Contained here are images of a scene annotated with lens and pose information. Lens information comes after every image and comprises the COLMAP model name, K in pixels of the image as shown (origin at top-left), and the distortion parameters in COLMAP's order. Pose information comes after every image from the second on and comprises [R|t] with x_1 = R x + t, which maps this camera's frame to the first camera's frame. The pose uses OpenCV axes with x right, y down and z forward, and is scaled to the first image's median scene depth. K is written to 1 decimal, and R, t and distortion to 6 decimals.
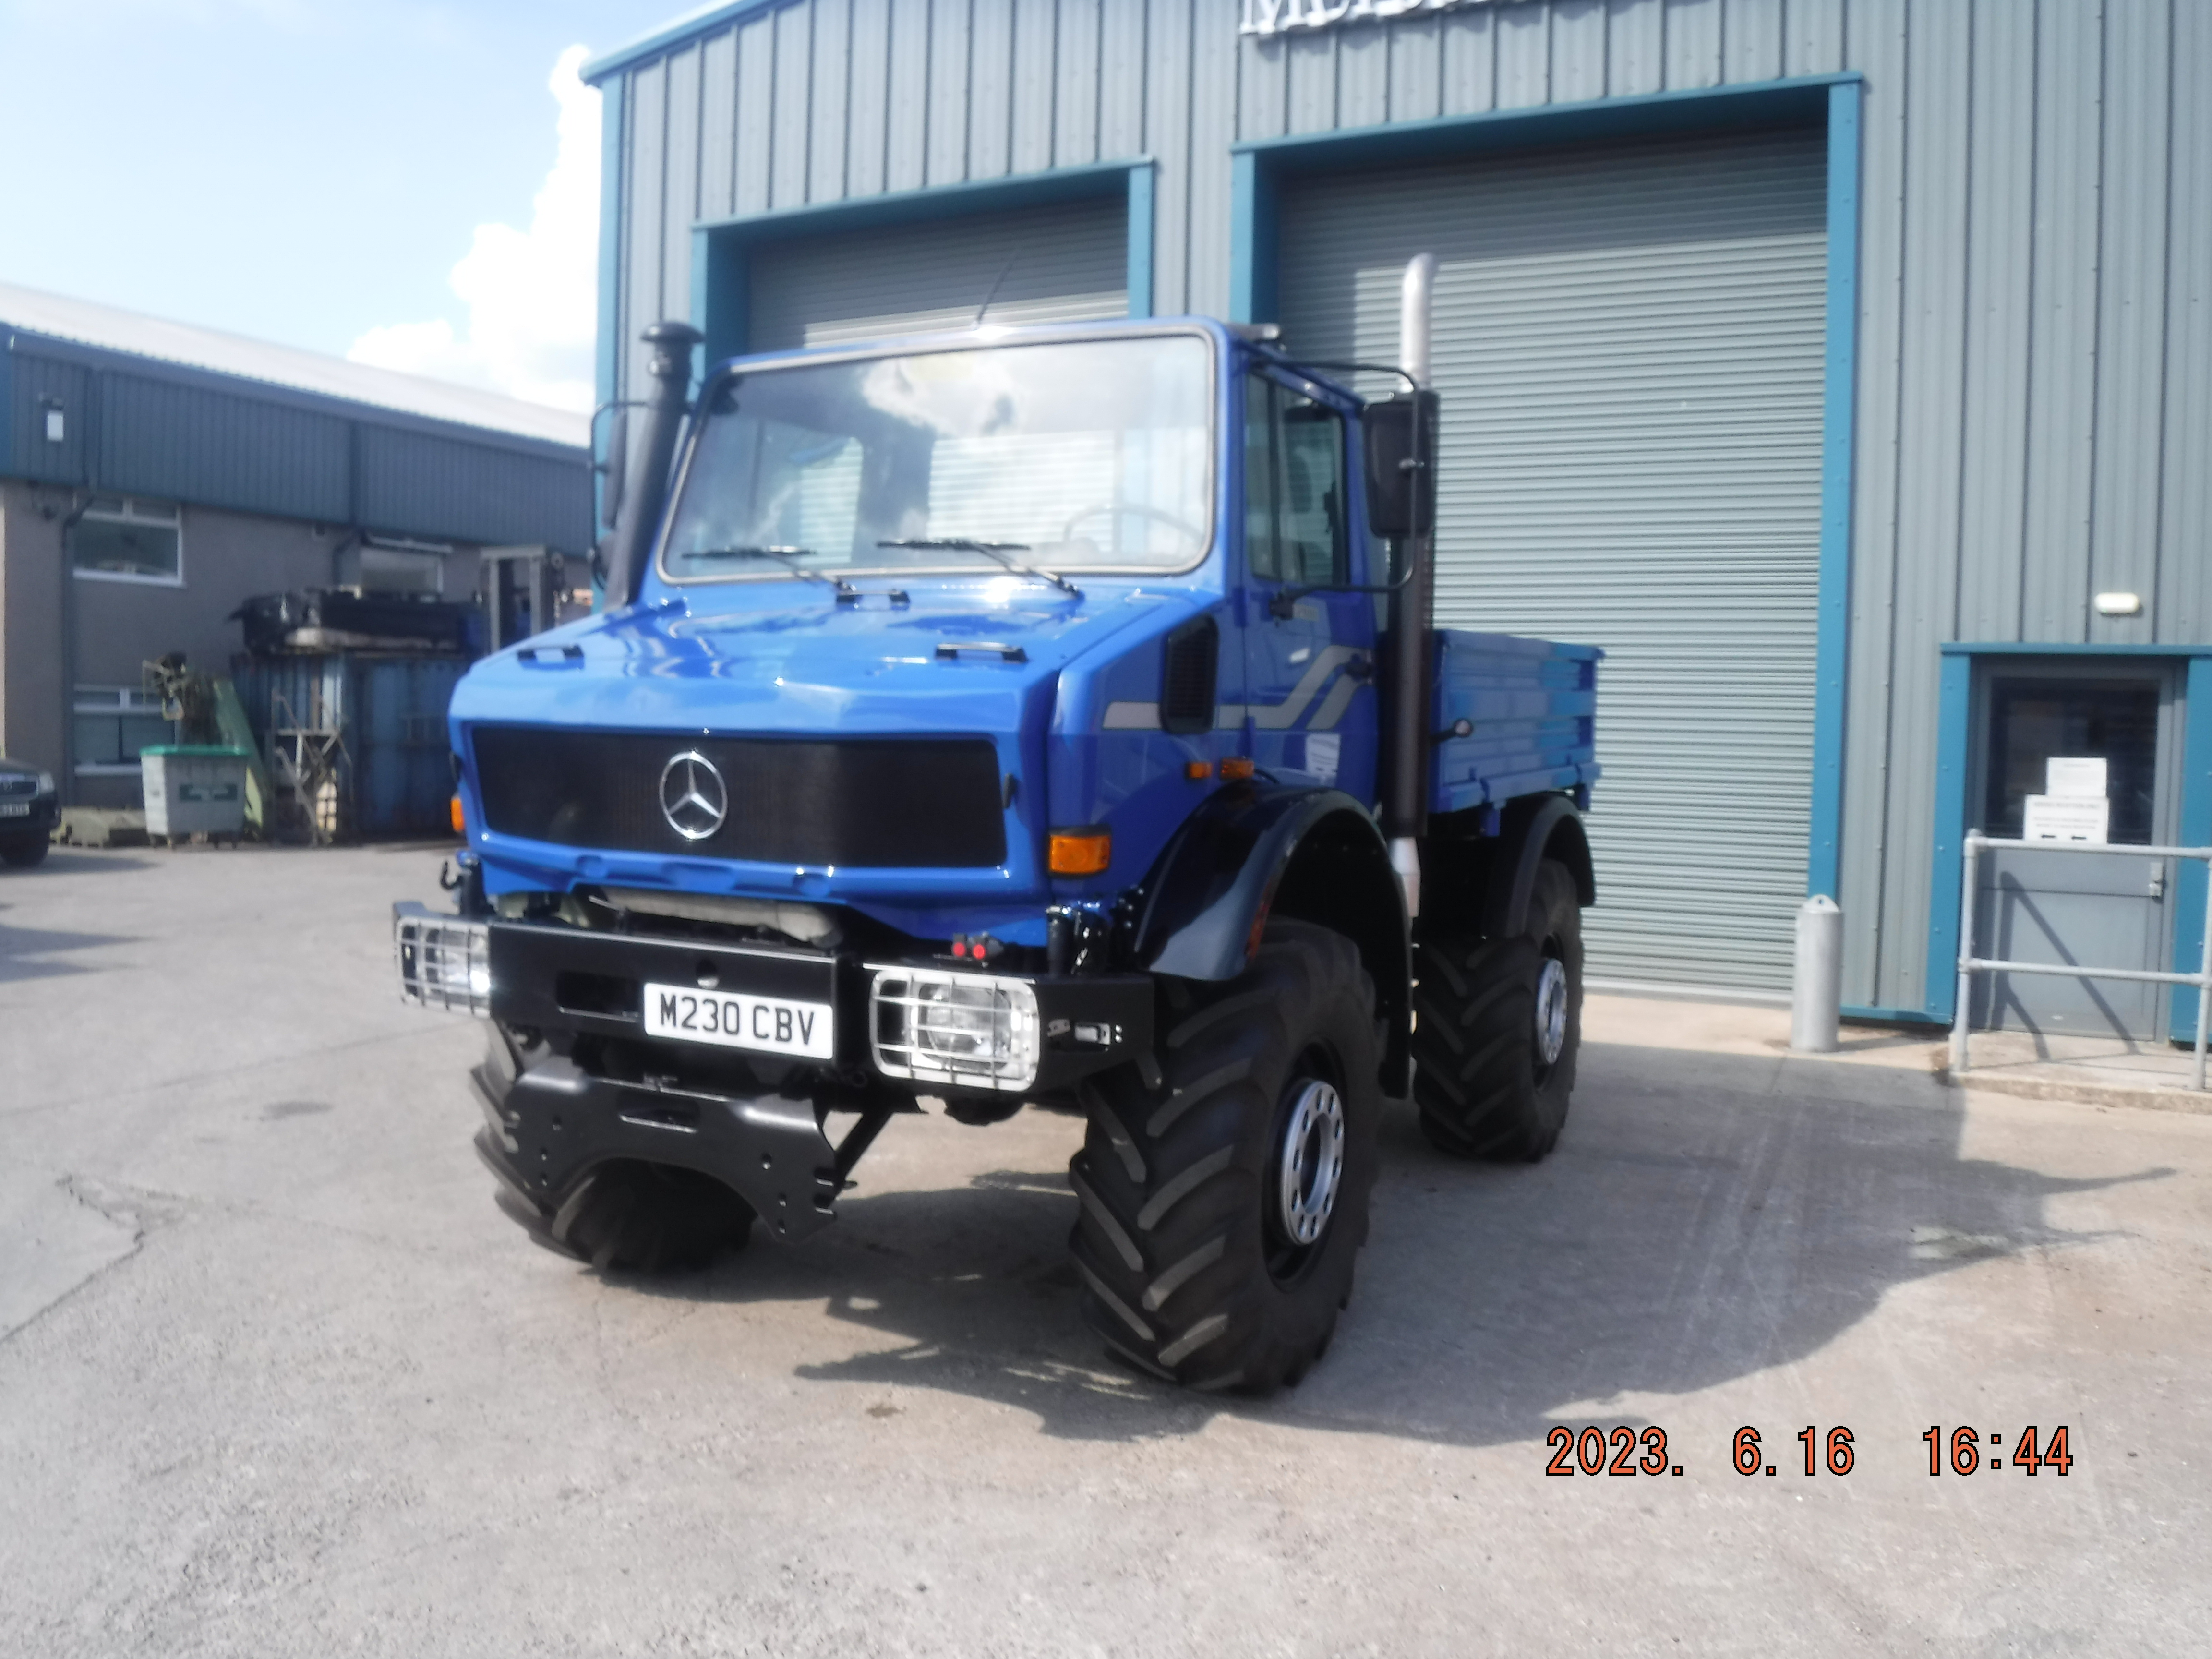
lens RADIAL K [[1776.2, 0, 1083.7], [0, 1776.2, 893.0], [0, 0, 1]] dist [-0.098699, 0.030562]
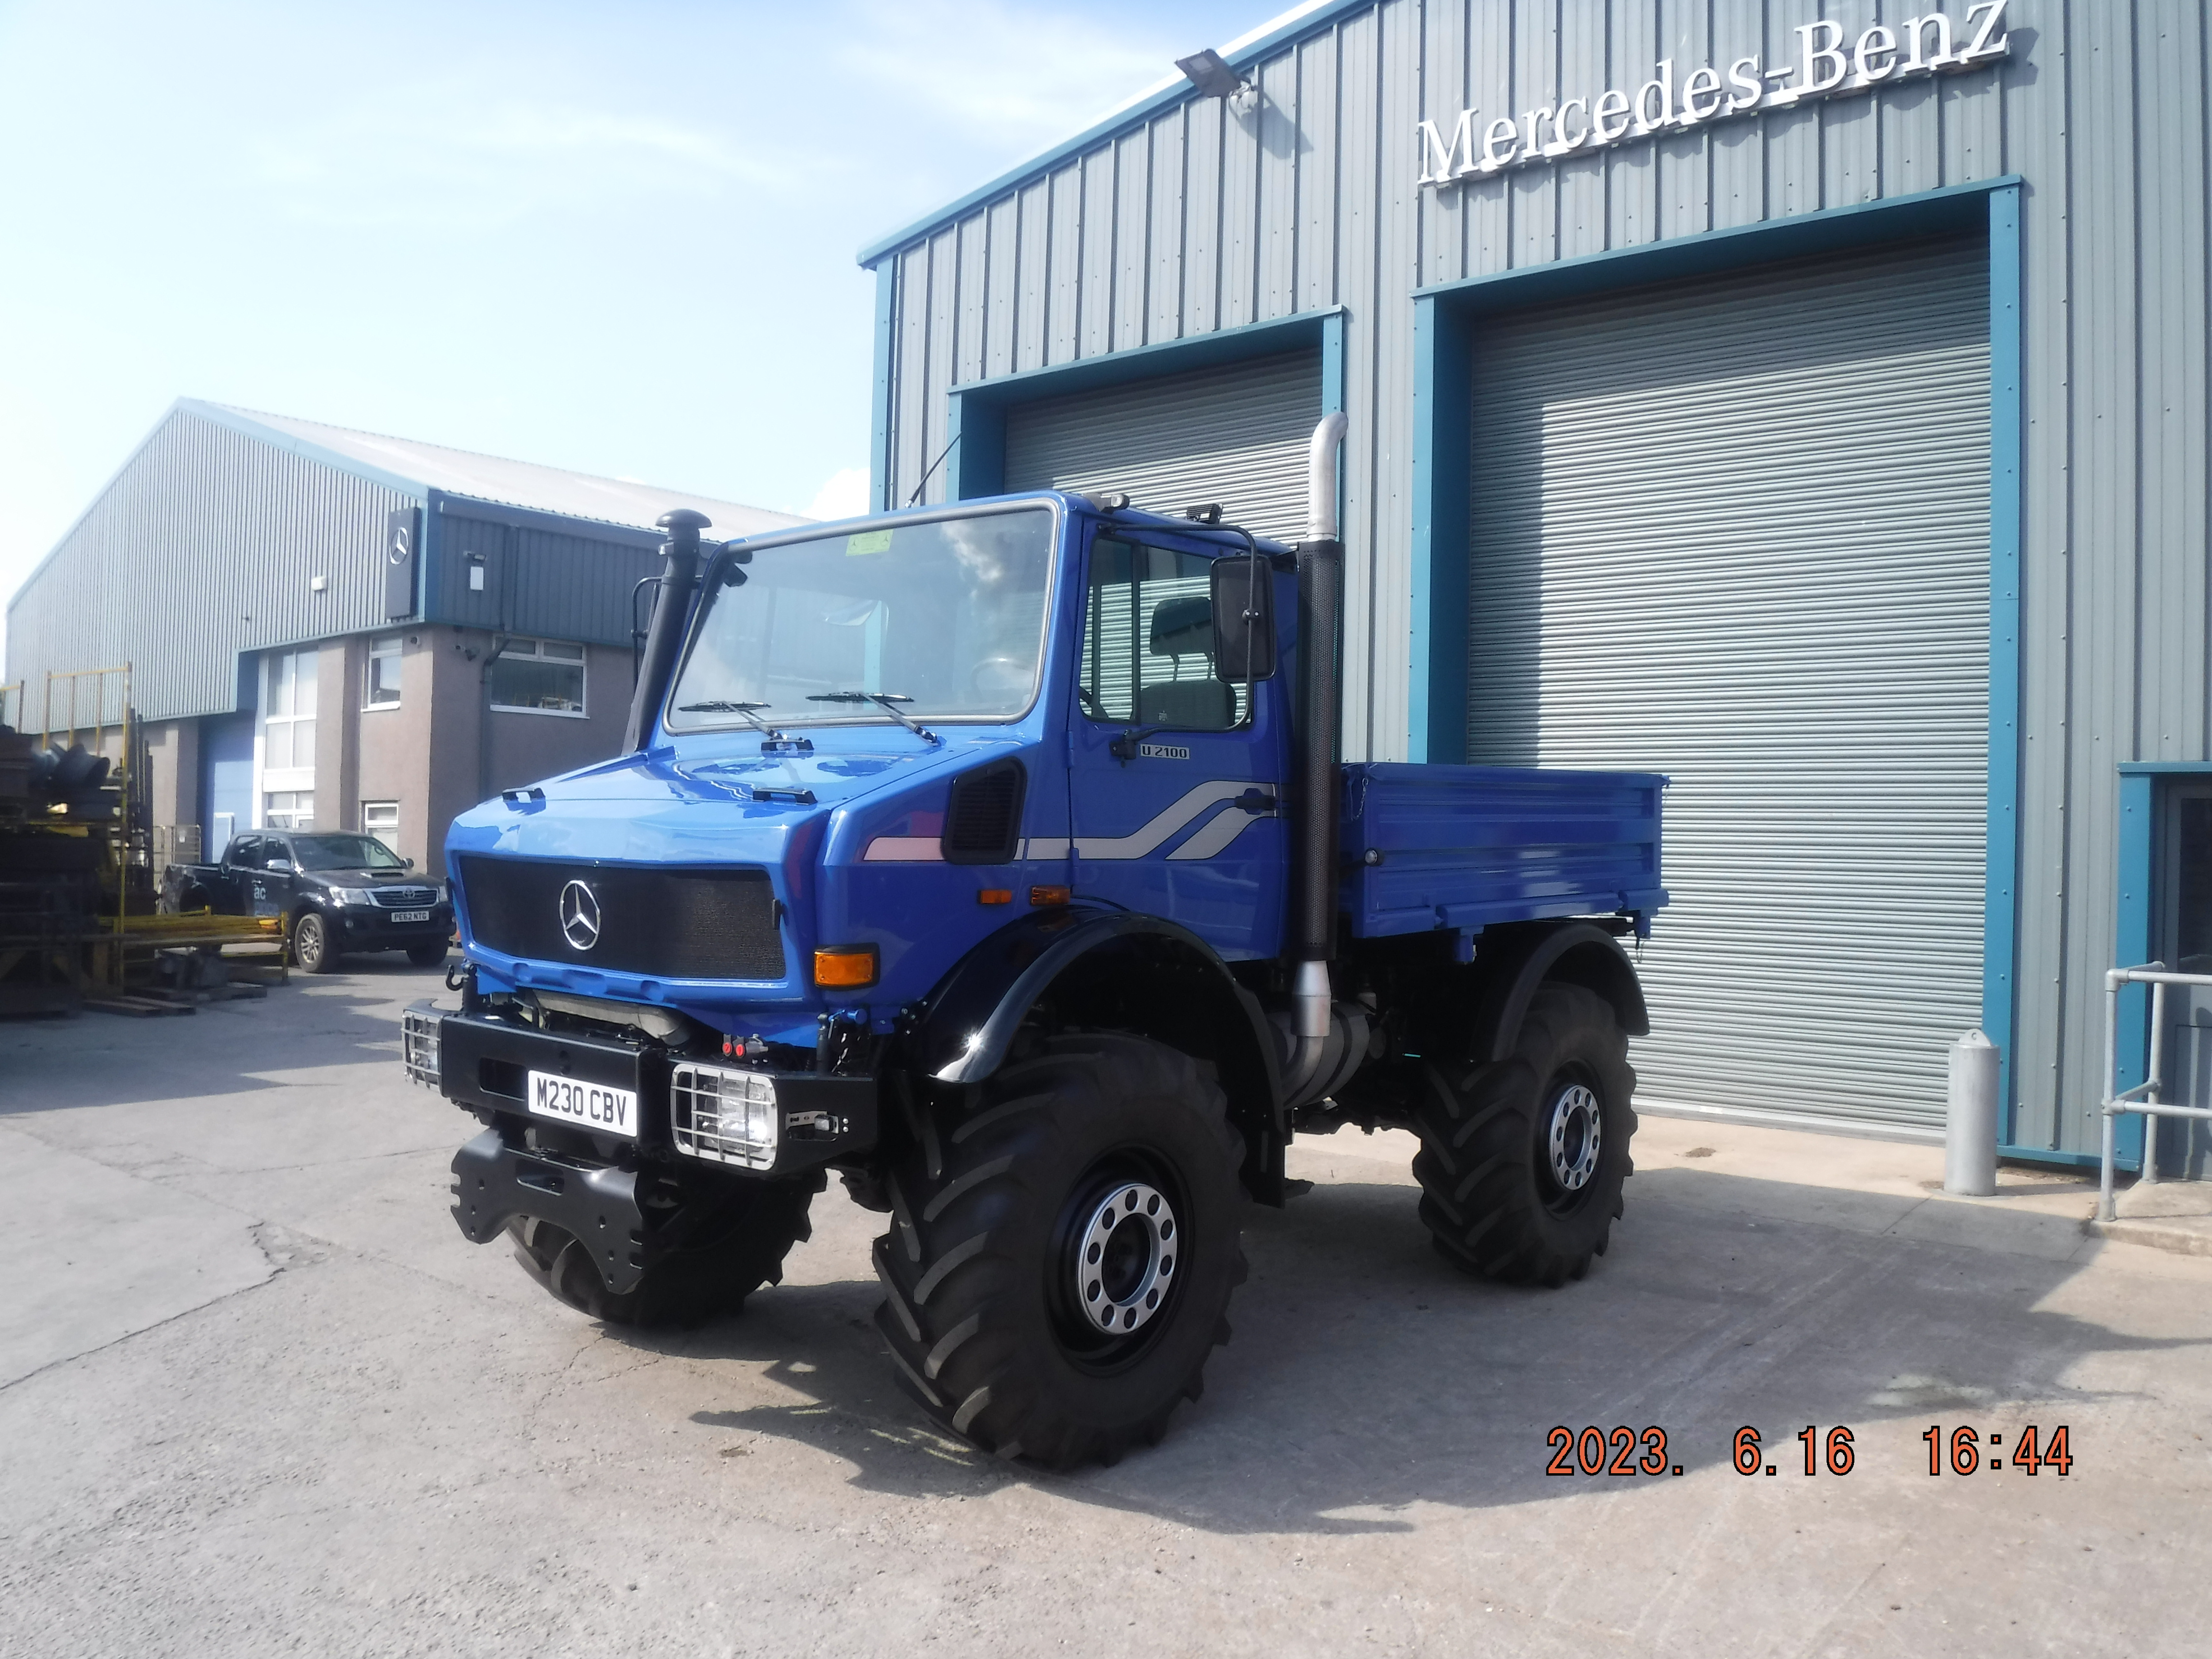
lens RADIAL K [[1776.2, 0, 1082.1], [0, 1776.2, 888.1], [0, 0, 1]] dist [-0.098699, 0.030562]
pose [[0.970346, 0.006719, -0.241628, 0.349197], [-0.023592, 0.997474, -0.067004, -0.000772], [0.240568, 0.070717, 0.968053, -0.068967]]
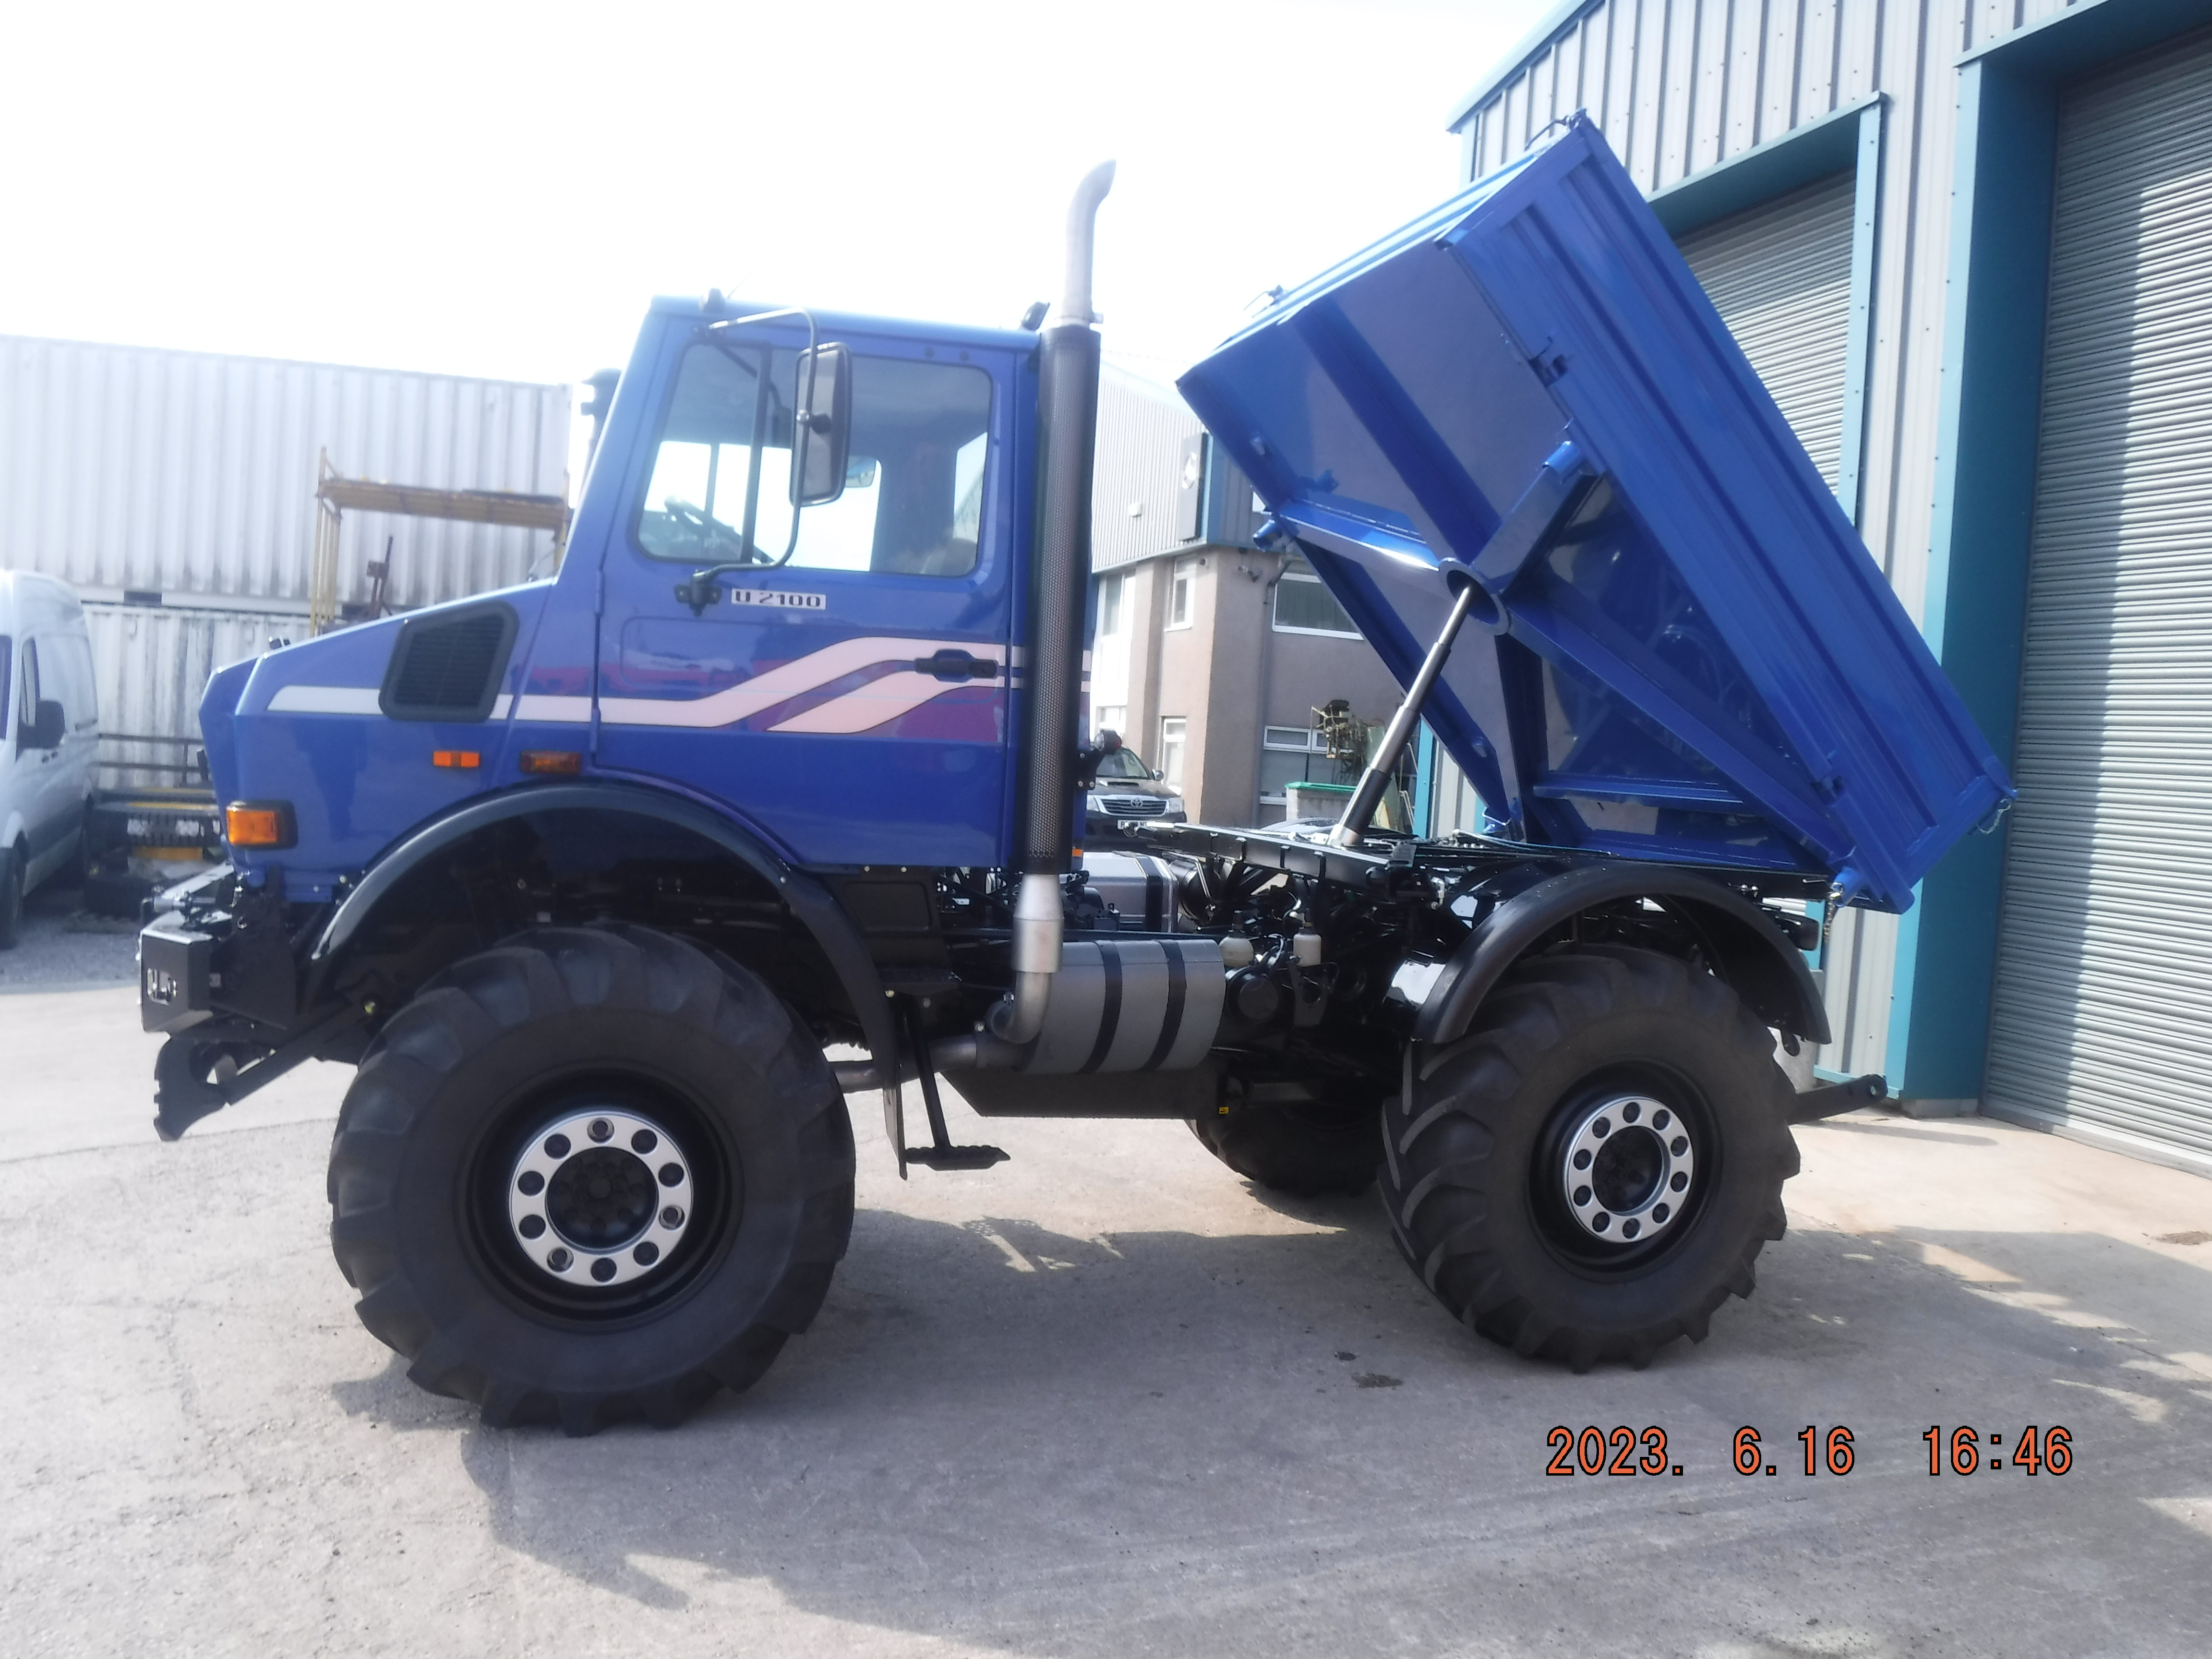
lens RADIAL K [[1776.2, 0, 1106.9], [0, 1776.2, 849.2], [0, 0, 1]] dist [-0.098699, 0.030562]
pose [[0.706394, 0.066082, -0.704727, 0.904336], [-0.110251, 0.993753, -0.017328, -0.037623], [0.699180, 0.089937, 0.709267, 0.507599]]
